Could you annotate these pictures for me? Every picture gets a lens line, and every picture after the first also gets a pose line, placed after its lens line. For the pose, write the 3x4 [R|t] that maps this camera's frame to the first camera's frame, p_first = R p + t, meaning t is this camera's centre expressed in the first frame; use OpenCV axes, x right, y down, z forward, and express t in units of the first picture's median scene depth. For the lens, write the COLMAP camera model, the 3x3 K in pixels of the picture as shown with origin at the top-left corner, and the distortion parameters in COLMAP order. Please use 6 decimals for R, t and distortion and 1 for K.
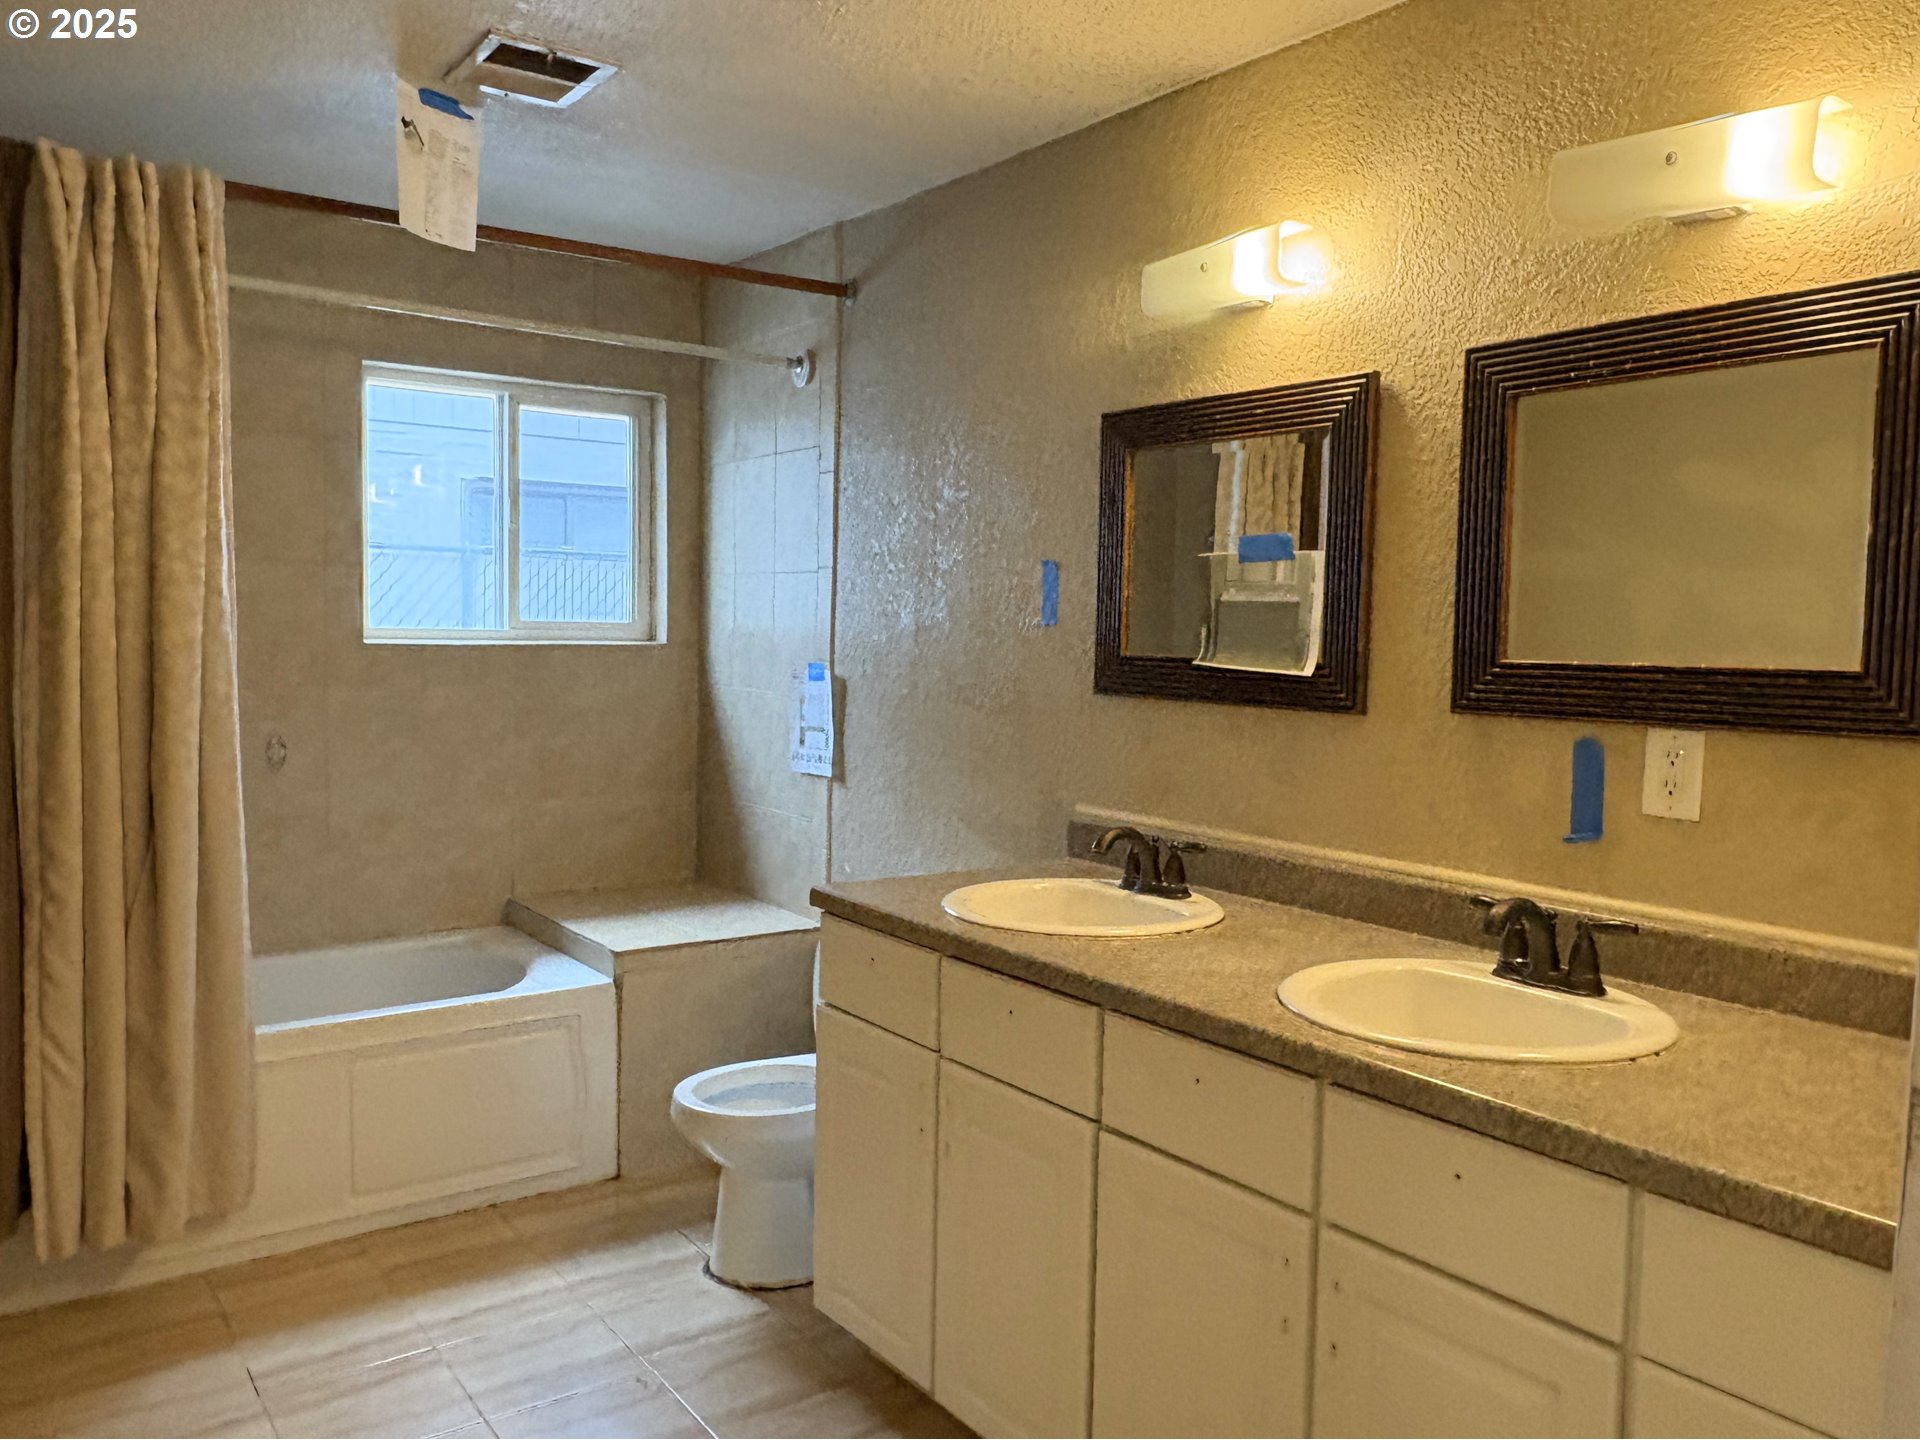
lens RADIAL K [[1520.8, 0, 1007.2], [0, 1520.8, 719.1], [0, 0, 1]] dist [-0.001400, 0.000345]
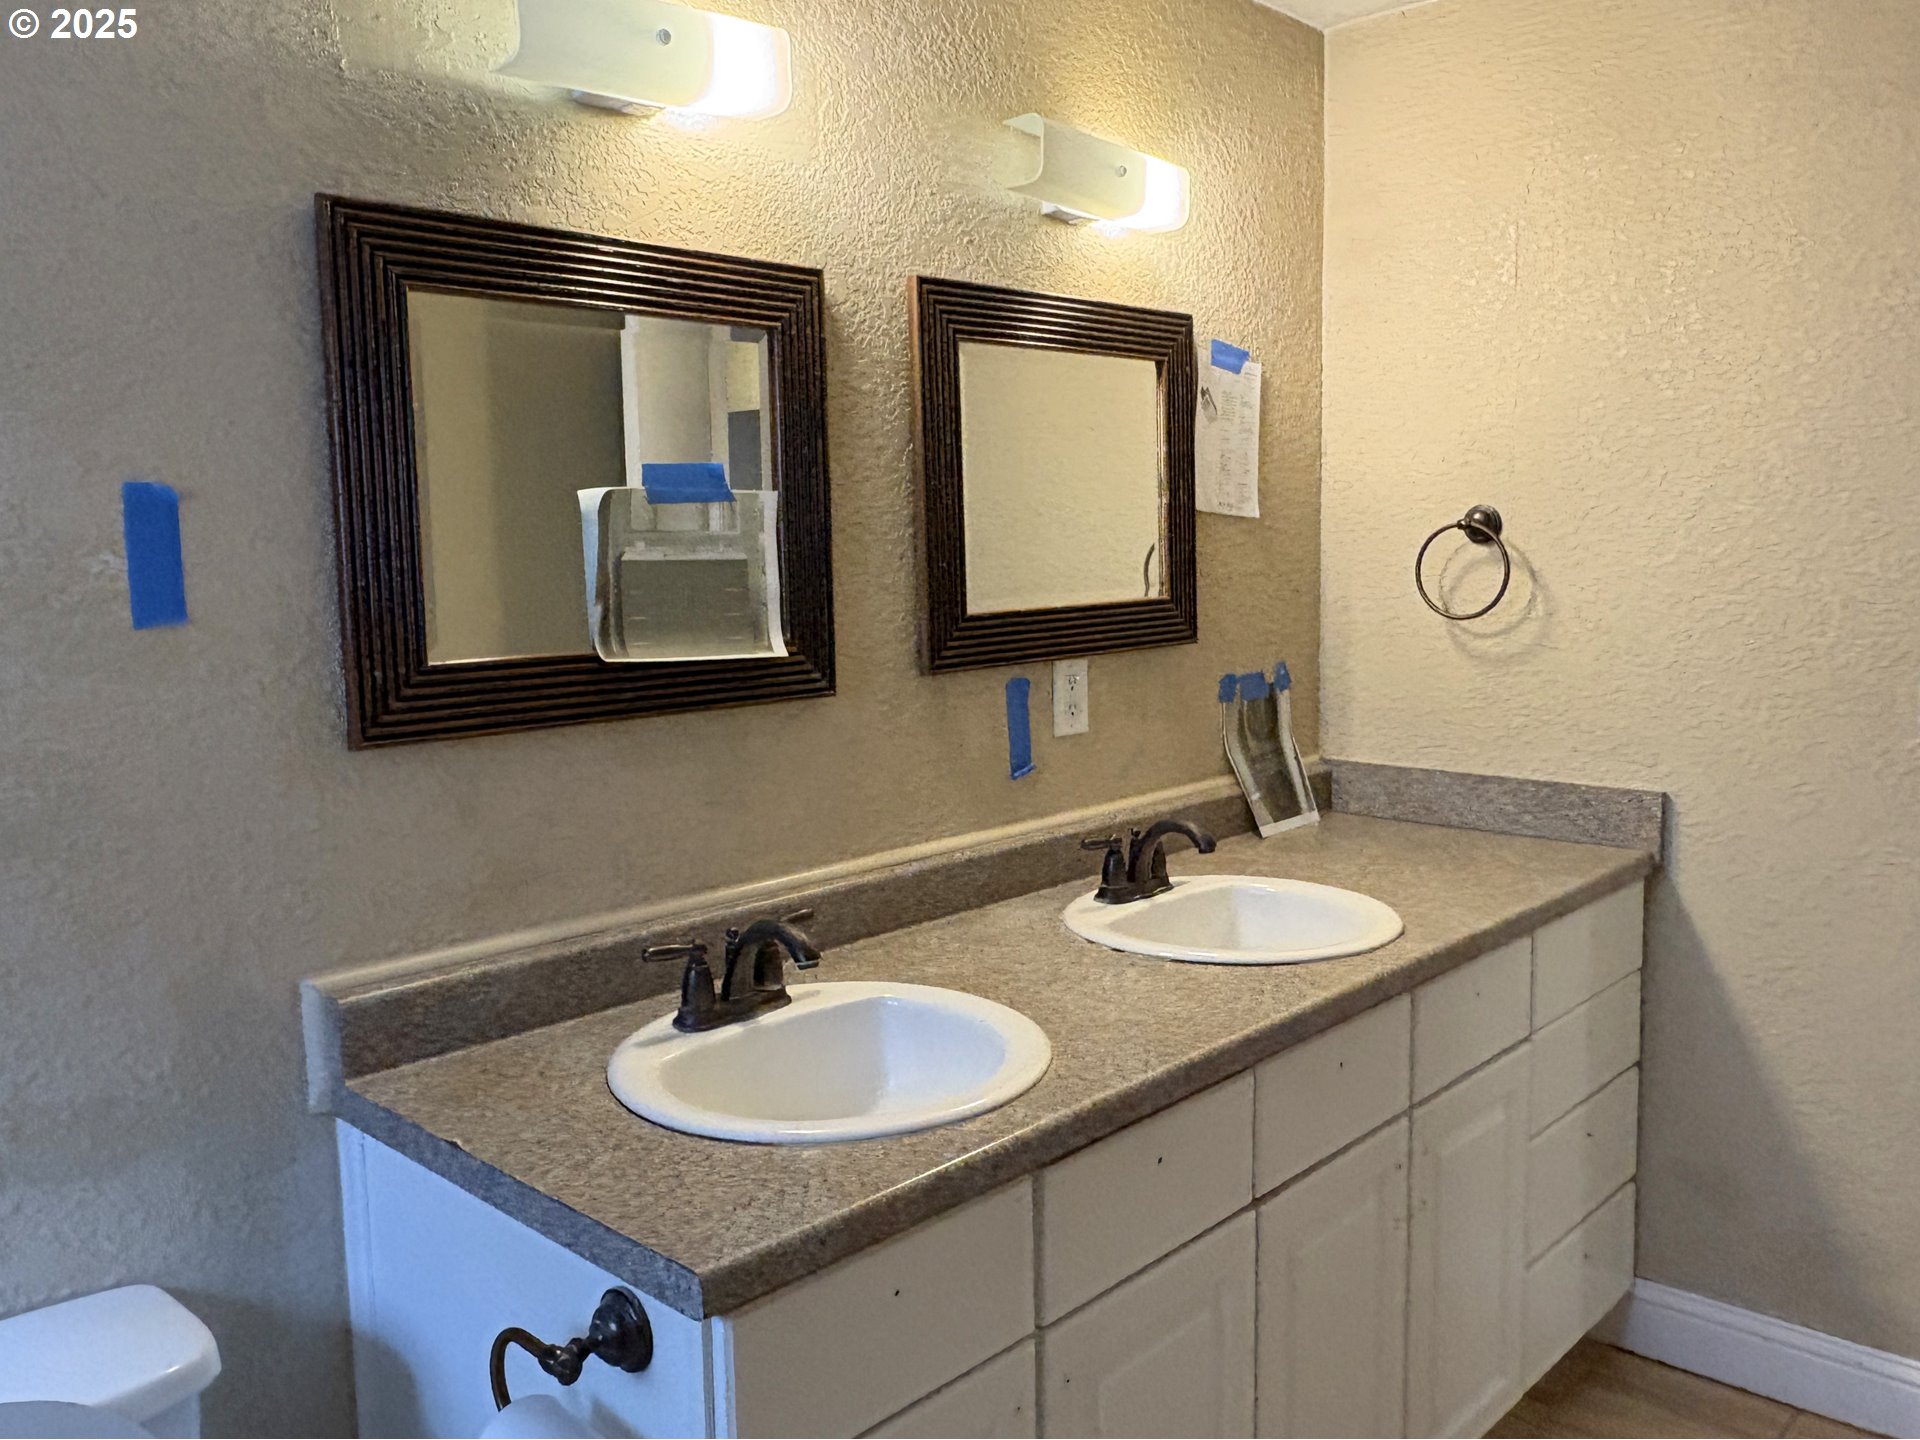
lens RADIAL K [[1520.8, 0, 1007.2], [0, 1520.8, 719.1], [0, 0, 1]] dist [-0.001400, 0.000345]
pose [[-0.151249, -0.147108, 0.977488, -0.560574], [0.066205, 0.985136, 0.158503, -0.109868], [-0.986276, 0.088688, -0.139261, 0.990453]]
